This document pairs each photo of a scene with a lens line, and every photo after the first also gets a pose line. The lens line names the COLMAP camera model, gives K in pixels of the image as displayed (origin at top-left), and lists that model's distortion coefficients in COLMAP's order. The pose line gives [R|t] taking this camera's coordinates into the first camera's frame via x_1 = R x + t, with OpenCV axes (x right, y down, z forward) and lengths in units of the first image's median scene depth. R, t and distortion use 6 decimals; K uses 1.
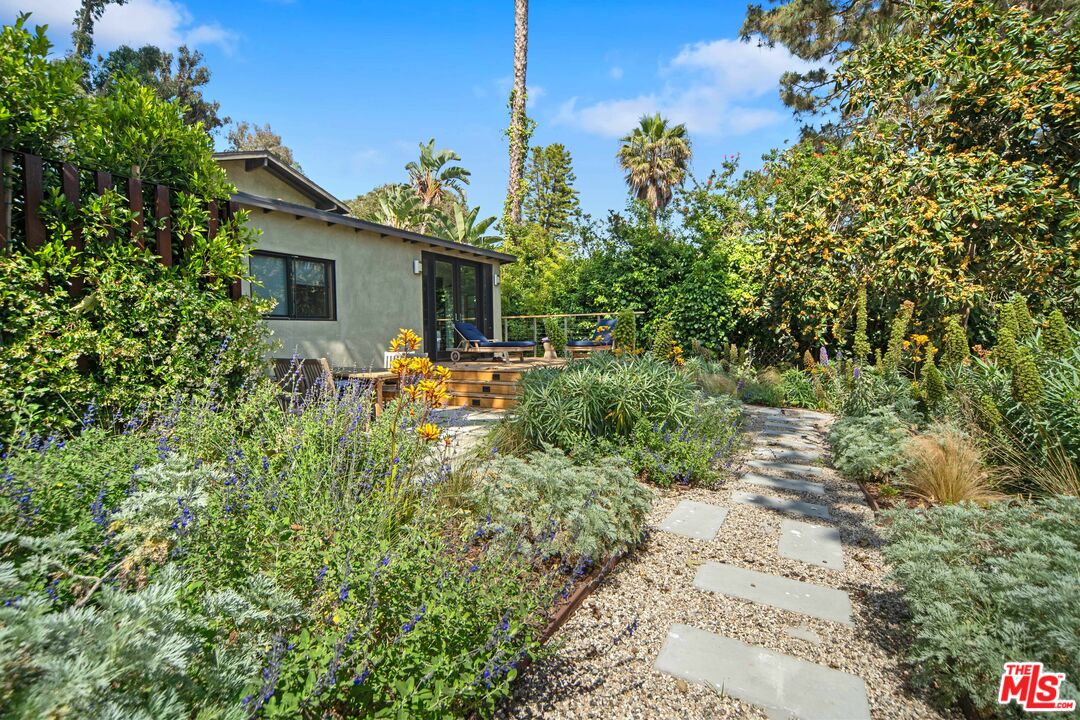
lens RADIAL K [[494.9, 0, 538.6], [0, 494.9, 353.0], [0, 0, 1]] dist [-0.000567, 0.000080]
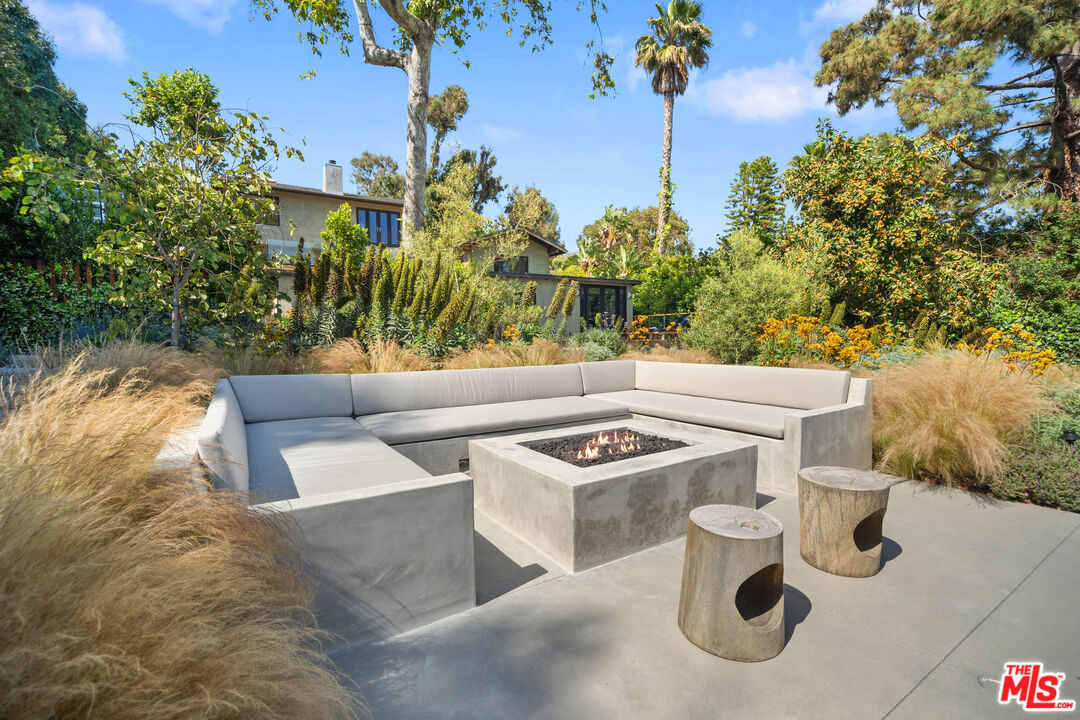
lens RADIAL K [[469.2, 0, 540.0], [0, 469.2, 360.0], [0, 0, 1]] dist [-0.000926, 0.000057]
pose [[0.881592, 0.030658, -0.471015, 0.157294], [-0.021832, 0.999469, 0.024192, 0.017951], [0.471507, -0.011044, 0.881793, -0.226261]]
